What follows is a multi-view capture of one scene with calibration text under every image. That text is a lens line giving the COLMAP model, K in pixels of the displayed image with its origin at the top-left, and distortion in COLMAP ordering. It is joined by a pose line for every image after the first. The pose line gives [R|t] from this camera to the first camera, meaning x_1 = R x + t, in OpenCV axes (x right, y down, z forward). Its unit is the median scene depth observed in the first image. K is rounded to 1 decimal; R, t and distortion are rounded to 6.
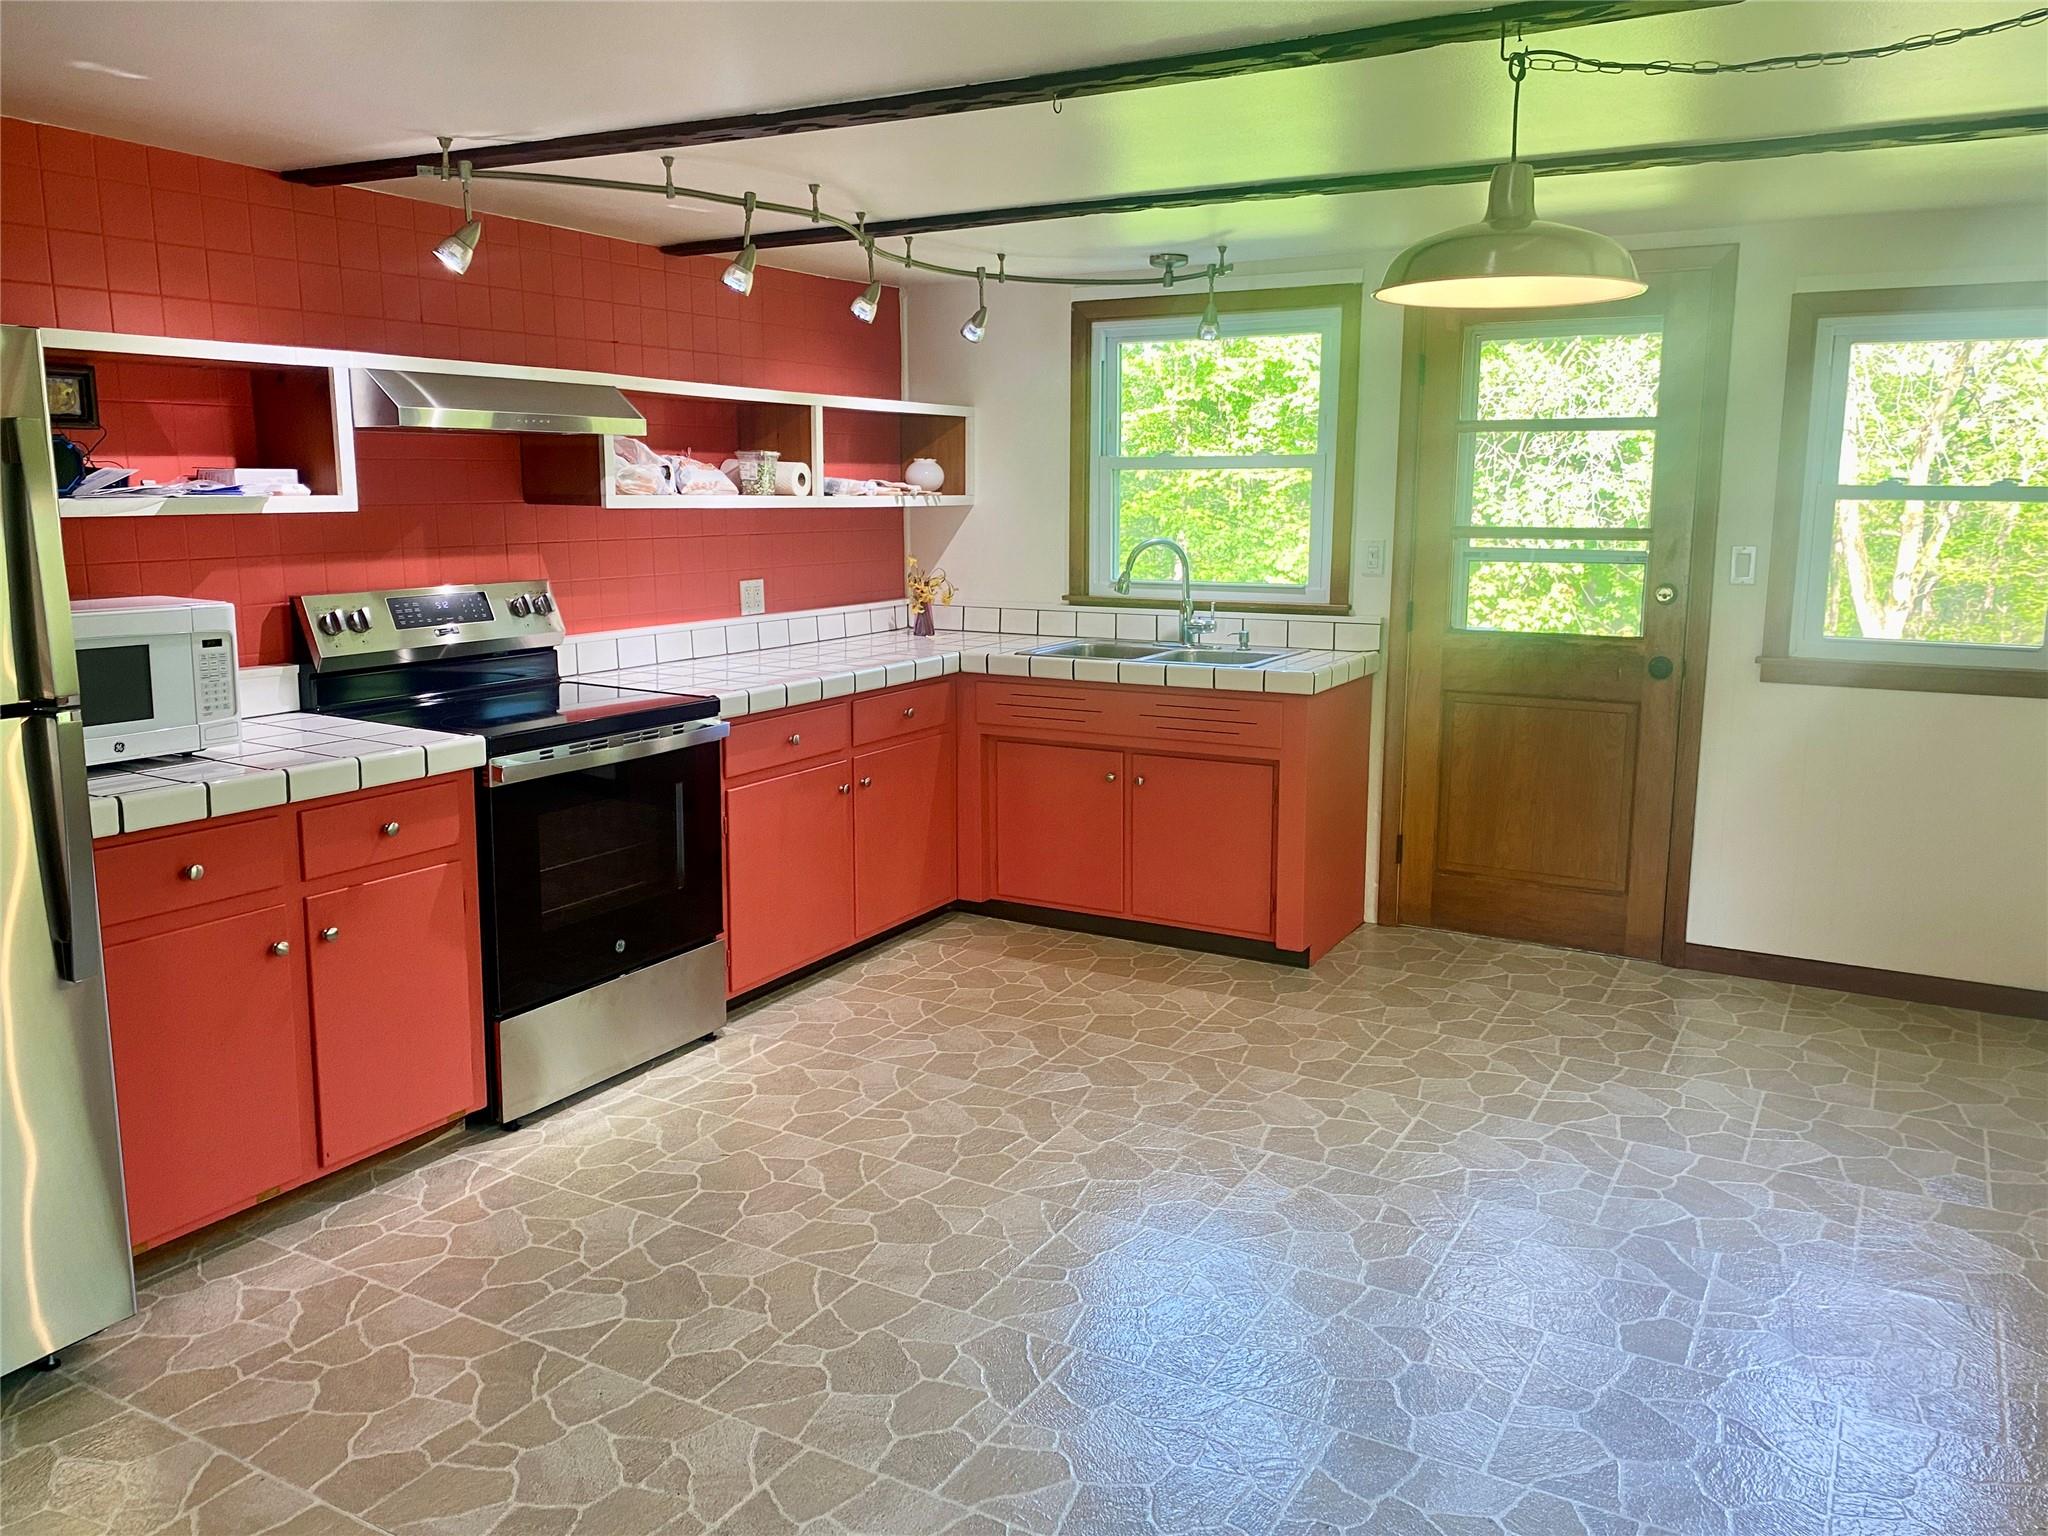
lens RADIAL K [[1589.5, 0, 1024.0], [0, 1589.5, 768.0], [0, 0, 1]] dist [0.053950, -0.000569]
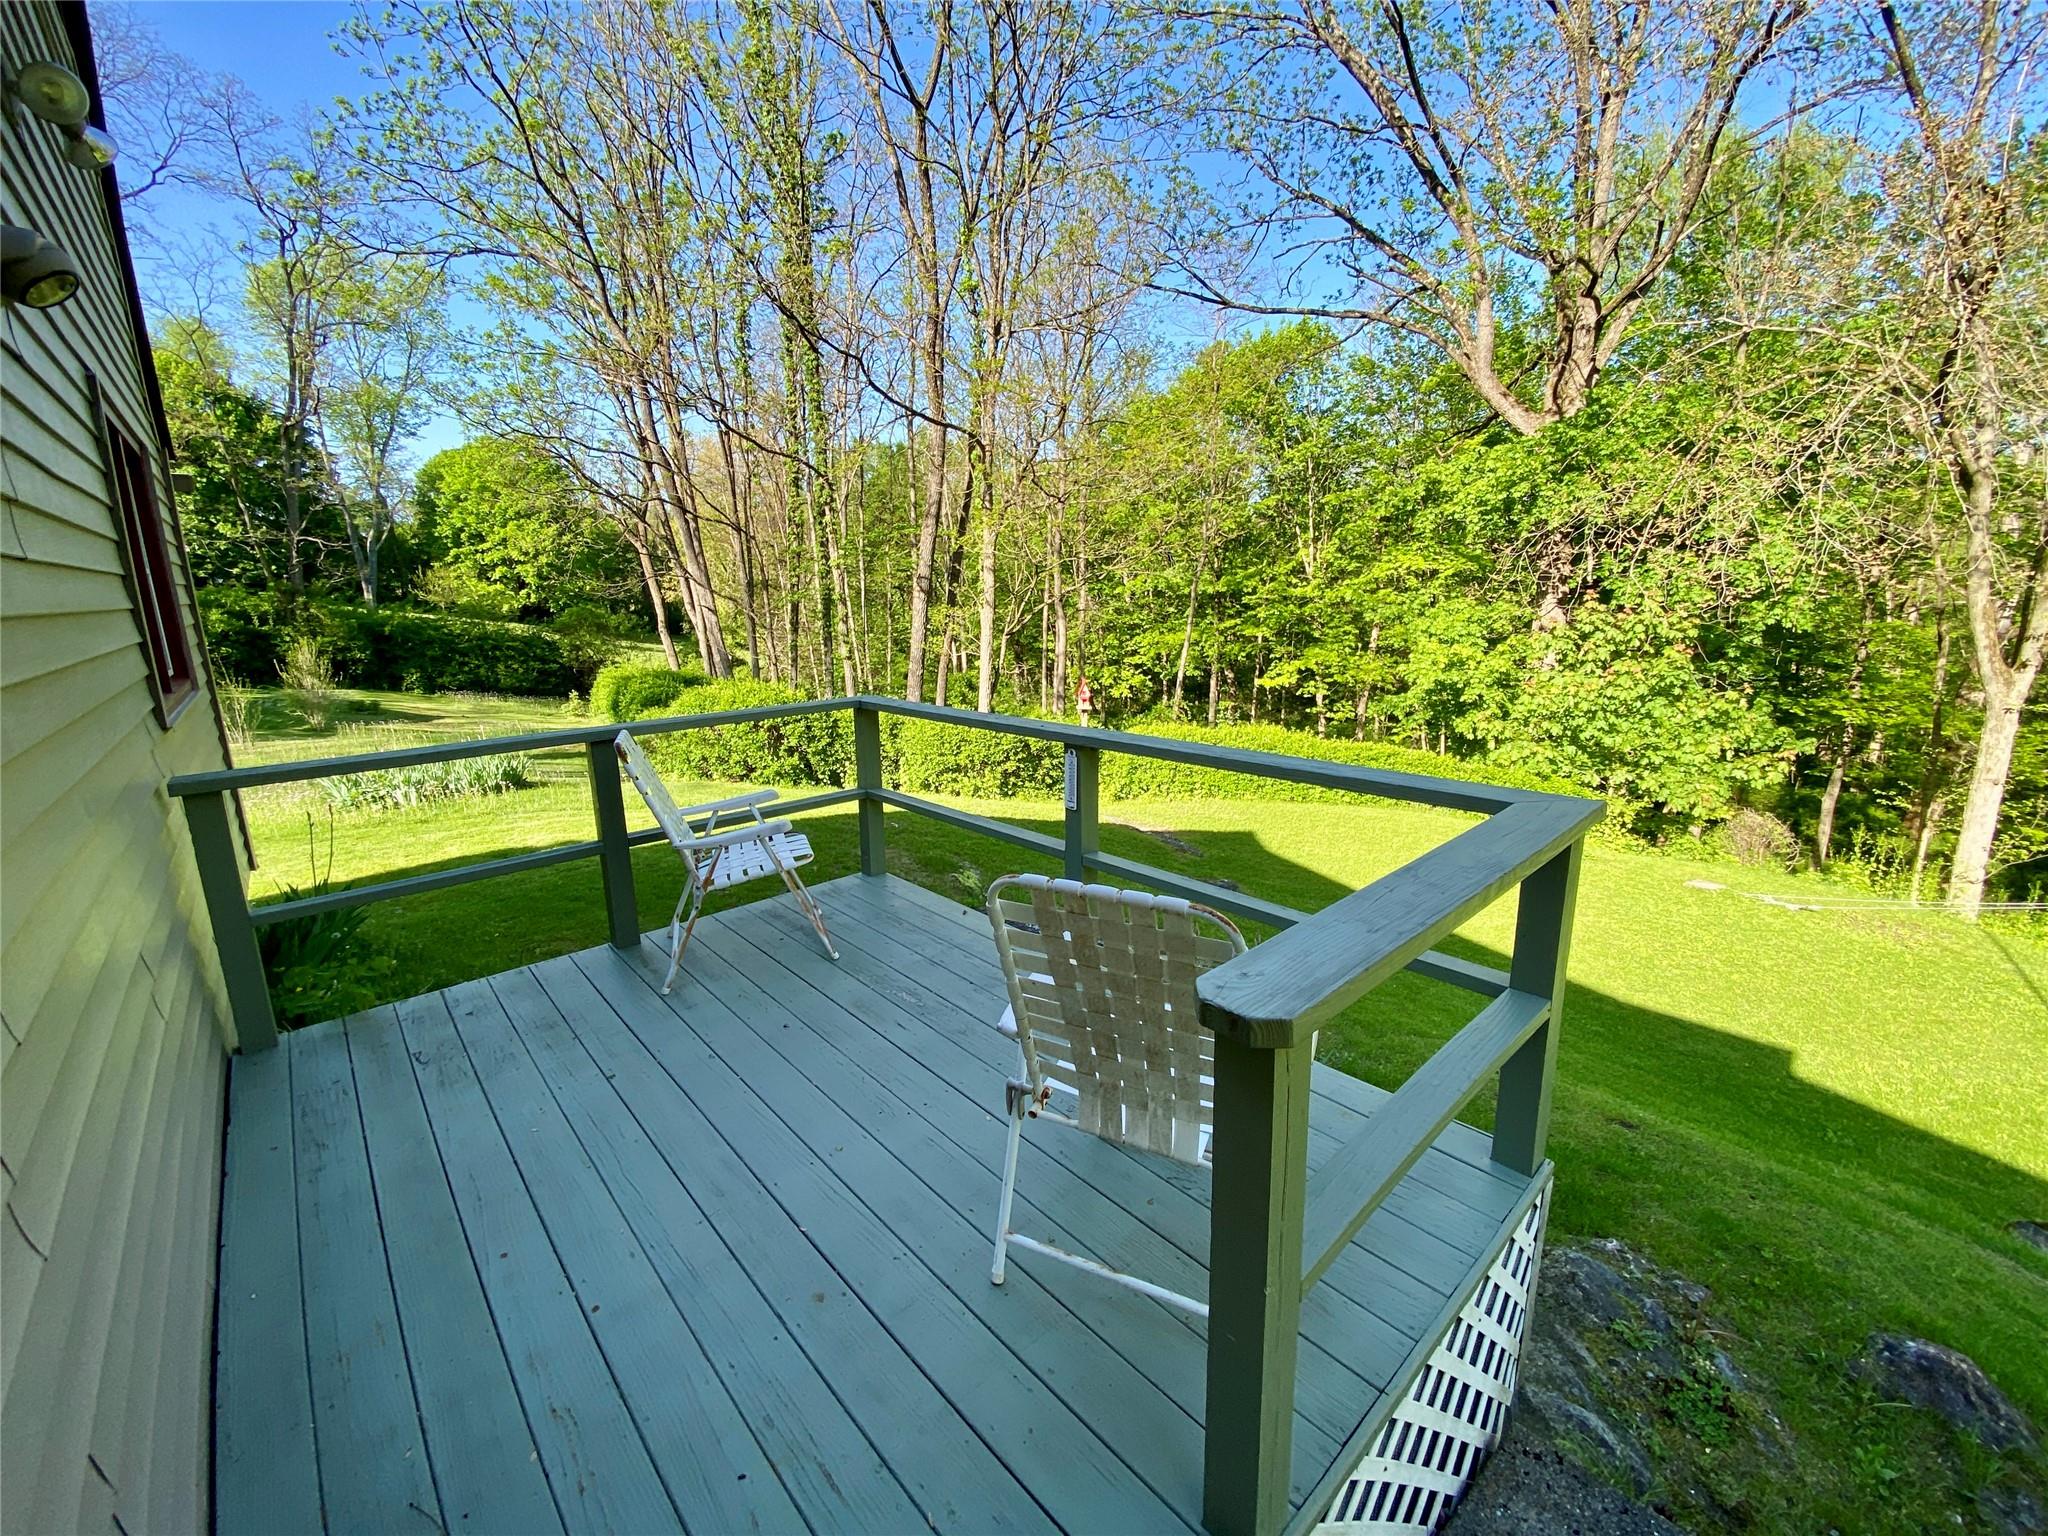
lens RADIAL K [[838.0, 0, 1024.0], [0, 838.0, 768.0], [0, 0, 1]] dist [-0.000242, -0.000025]
pose [[0.948952, 0.042901, -0.312490, 0.064817], [-0.028484, 0.998315, 0.050560, -0.040582], [0.314132, -0.039078, 0.948575, 0.223137]]
